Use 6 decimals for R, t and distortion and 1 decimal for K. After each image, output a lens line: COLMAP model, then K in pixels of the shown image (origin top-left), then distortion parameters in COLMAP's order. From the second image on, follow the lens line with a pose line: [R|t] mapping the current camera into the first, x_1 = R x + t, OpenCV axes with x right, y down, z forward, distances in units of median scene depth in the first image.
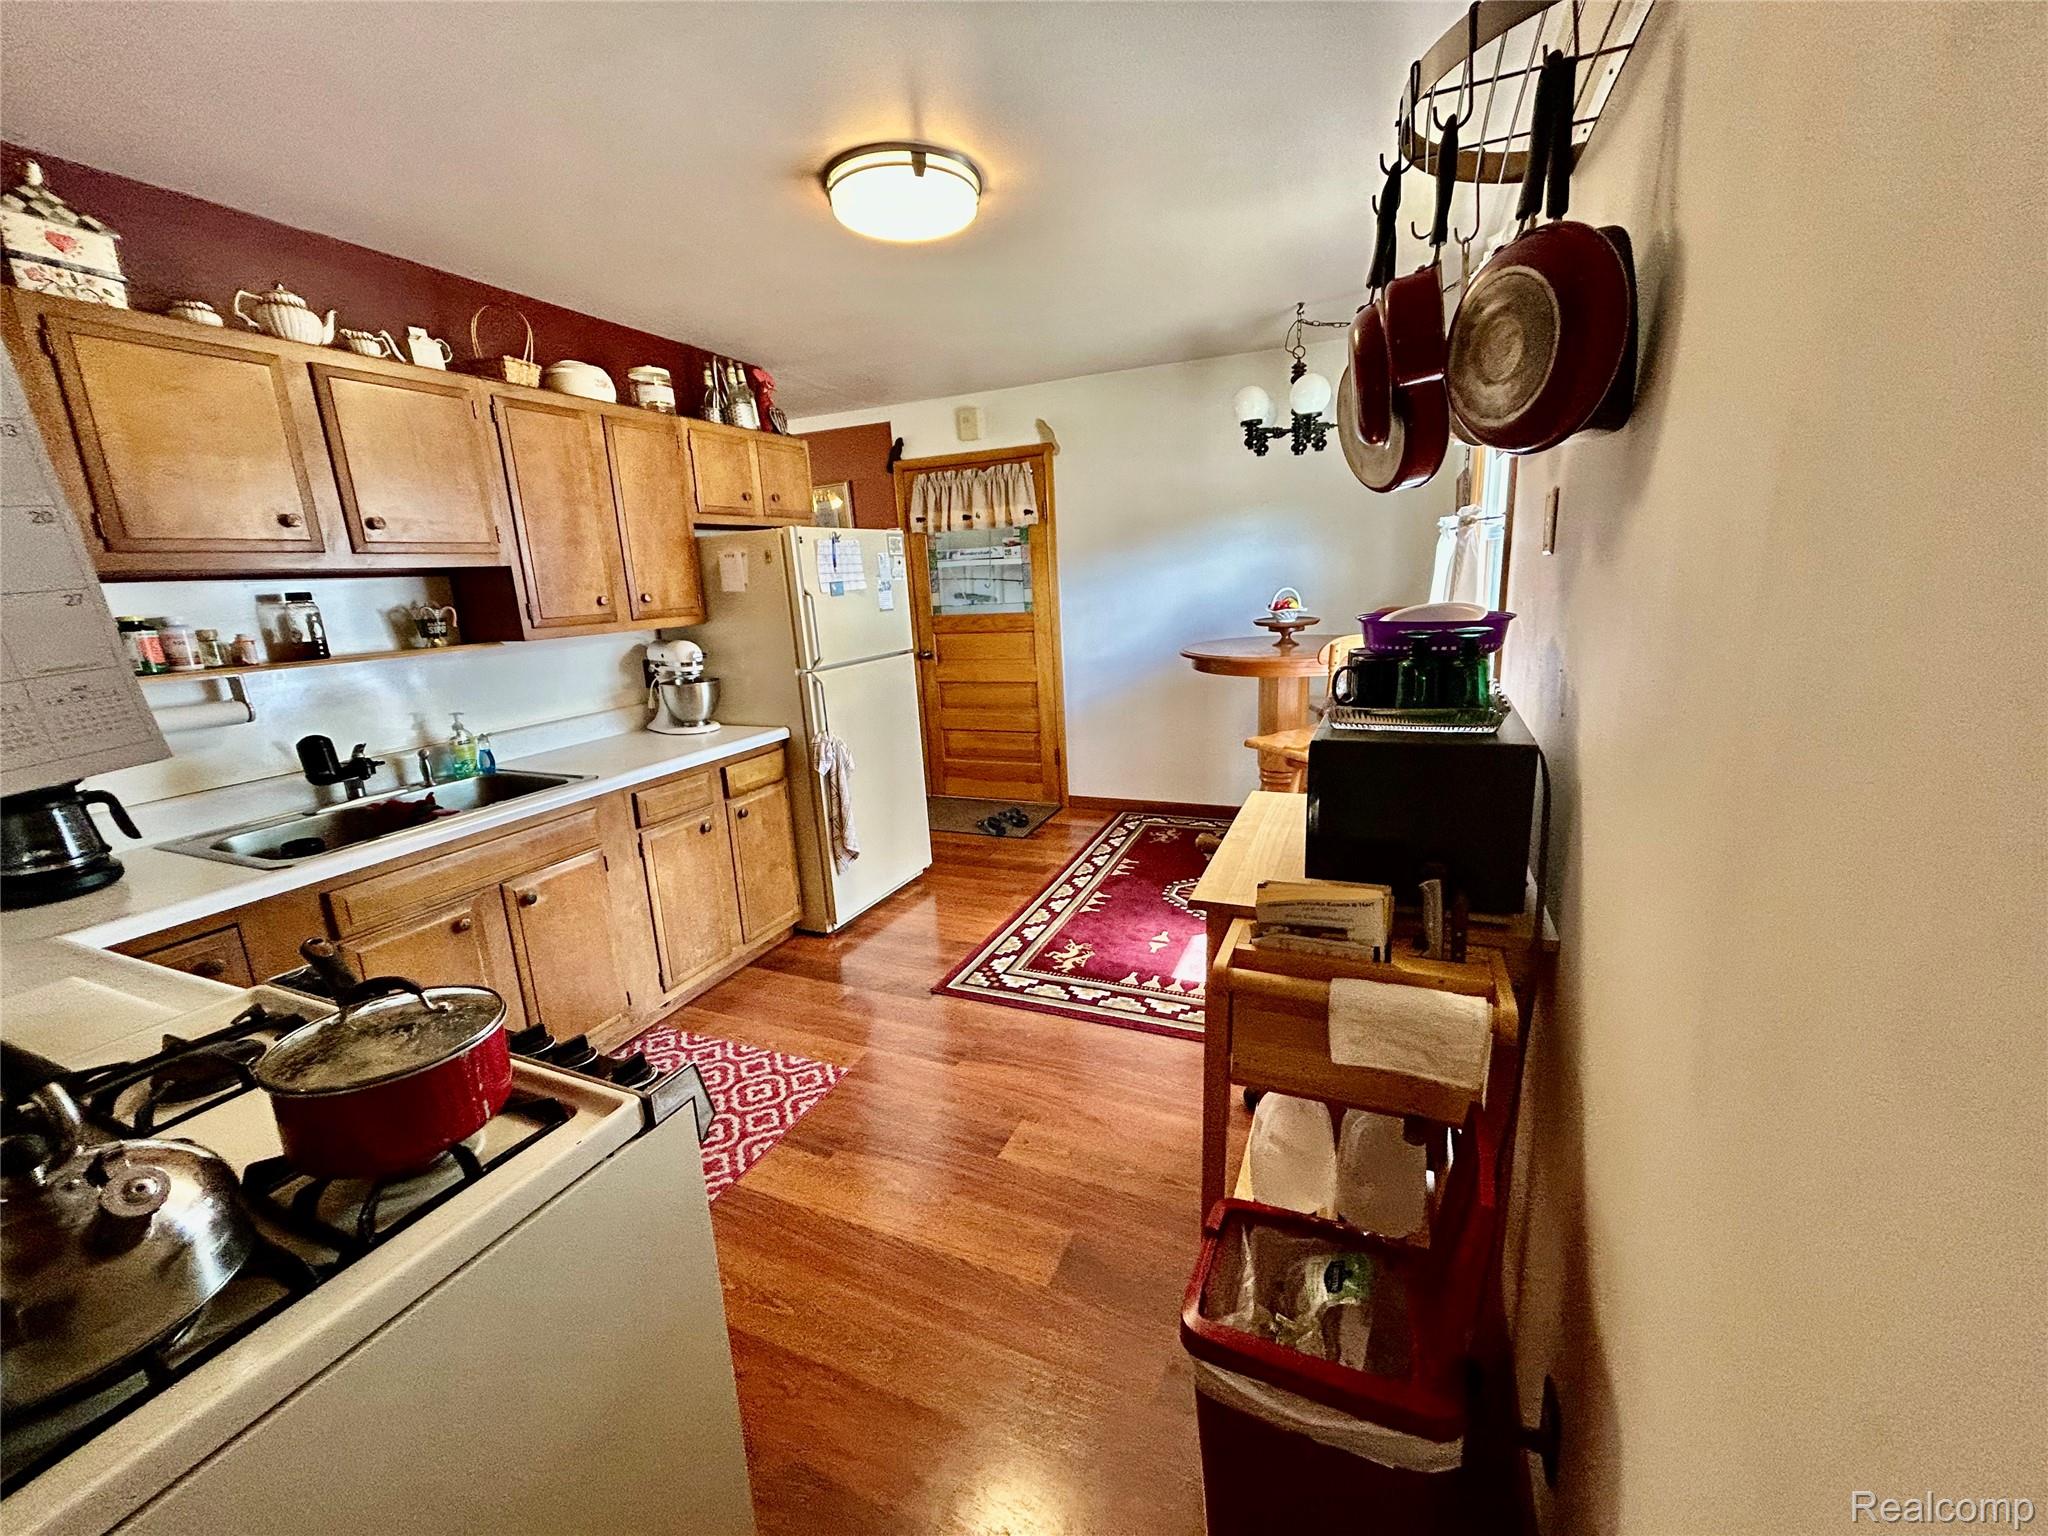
lens RADIAL K [[829.2, 0, 1017.0], [0, 829.2, 772.0], [0, 0, 1]] dist [0.000114, 0.000549]
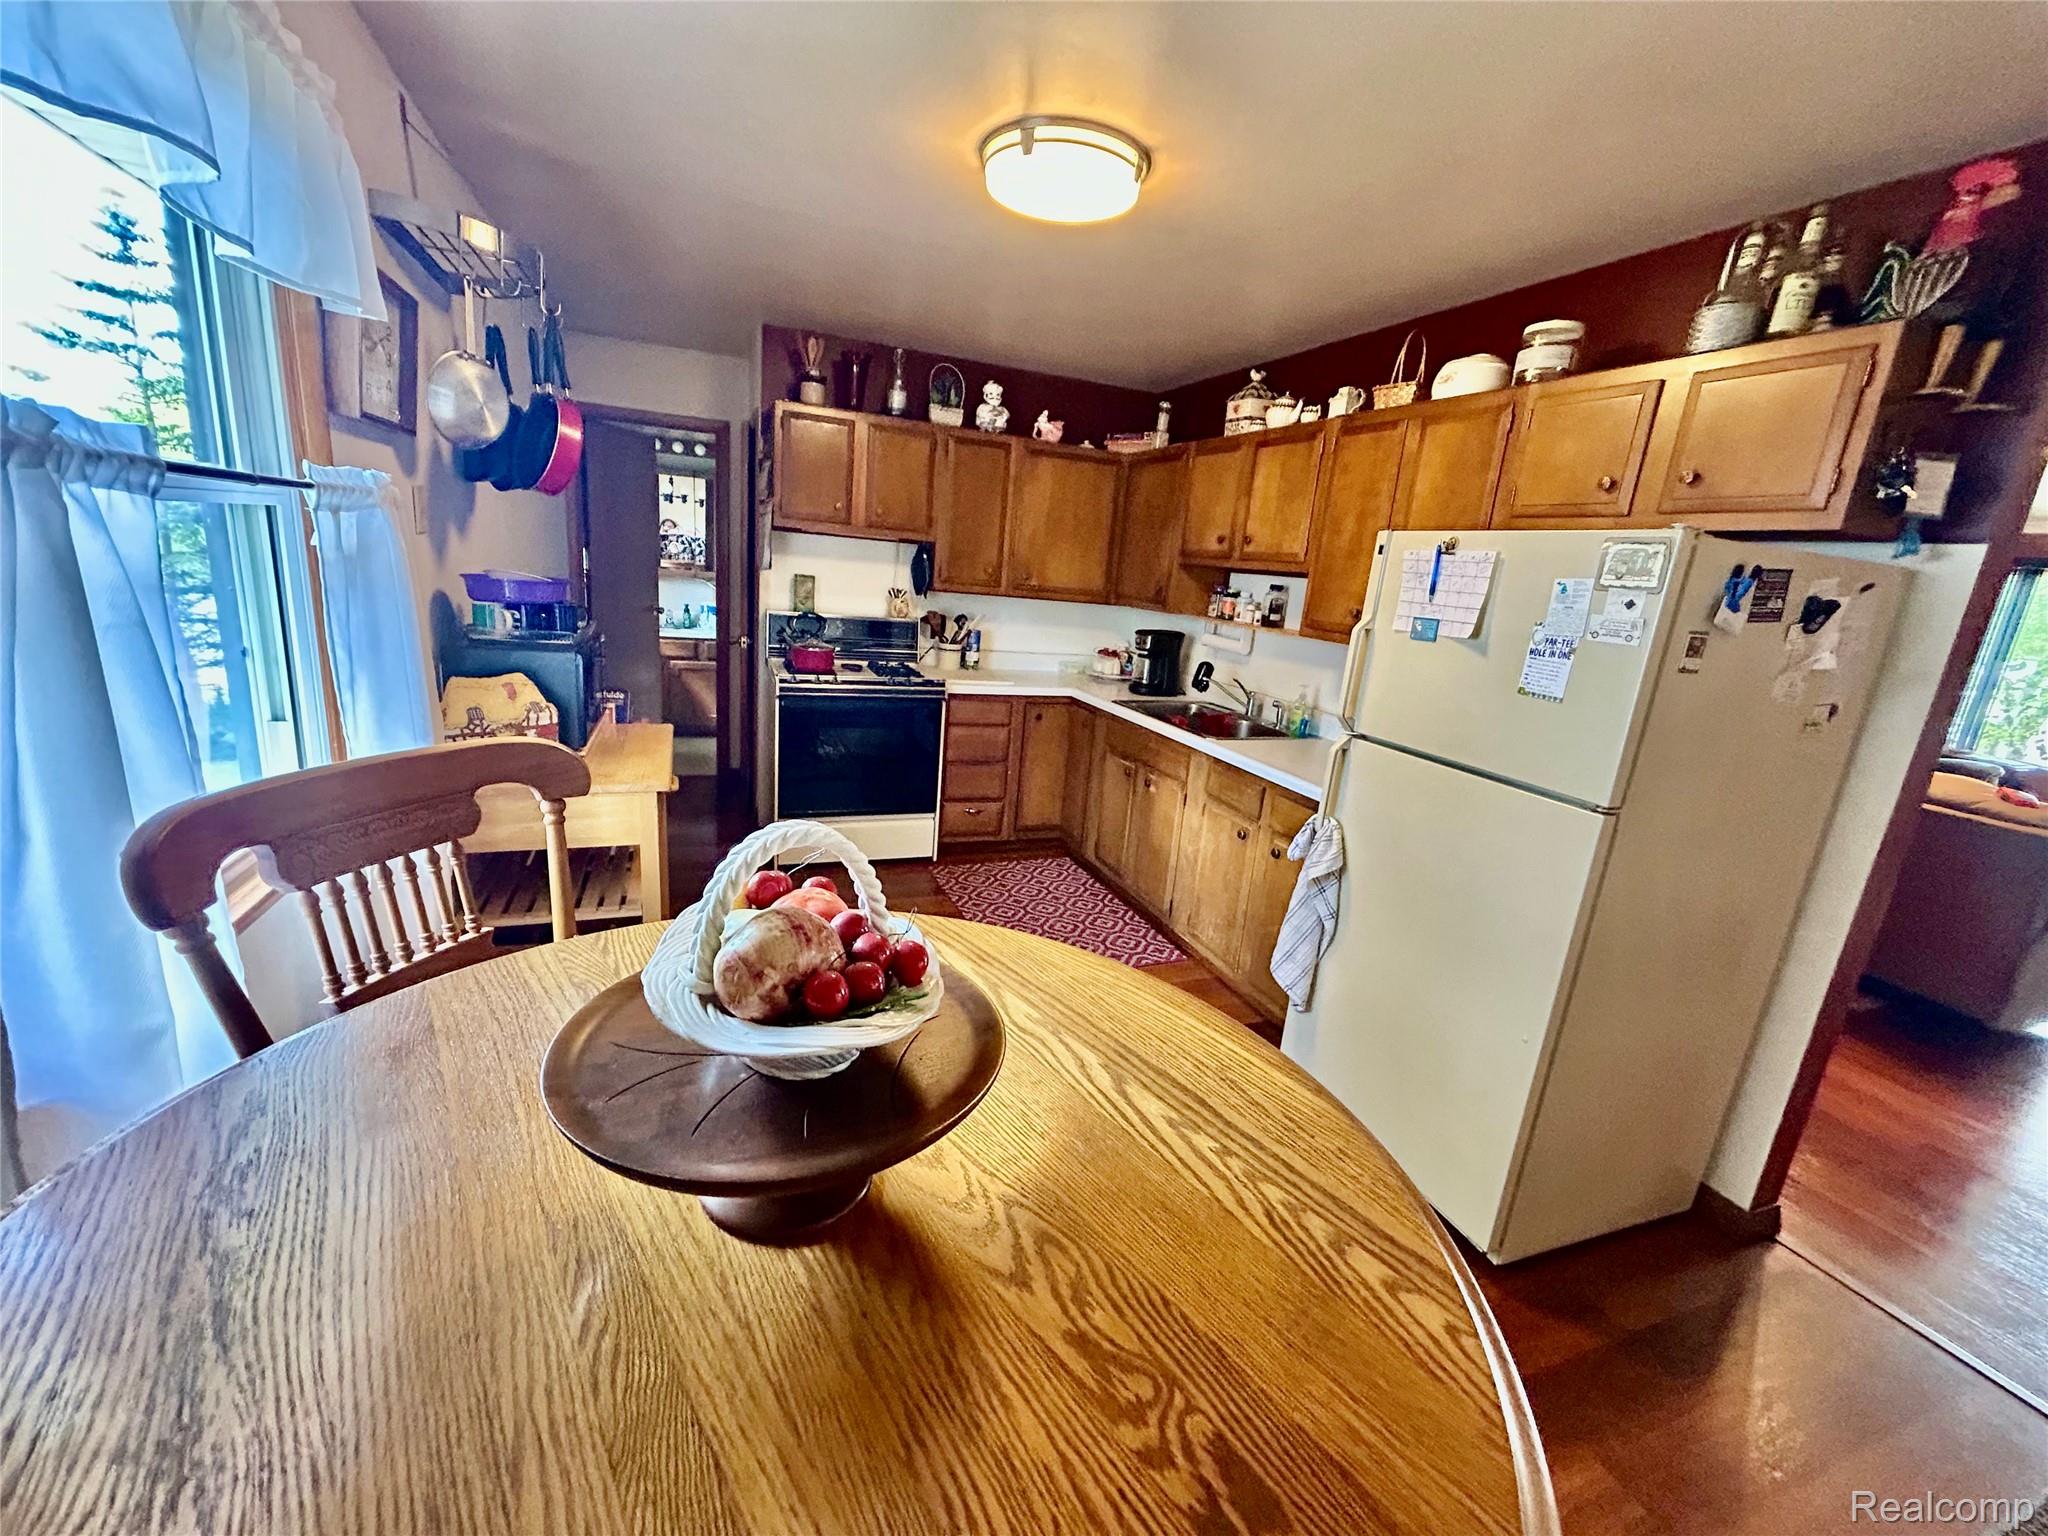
lens RADIAL K [[829.2, 0, 1017.0], [0, 829.2, 772.0], [0, 0, 1]] dist [0.000114, 0.000549]
pose [[-0.712888, 0.165041, -0.681581, 0.521899], [-0.209092, 0.877683, 0.431223, -0.398887], [0.669382, 0.449926, -0.591181, 1.459606]]
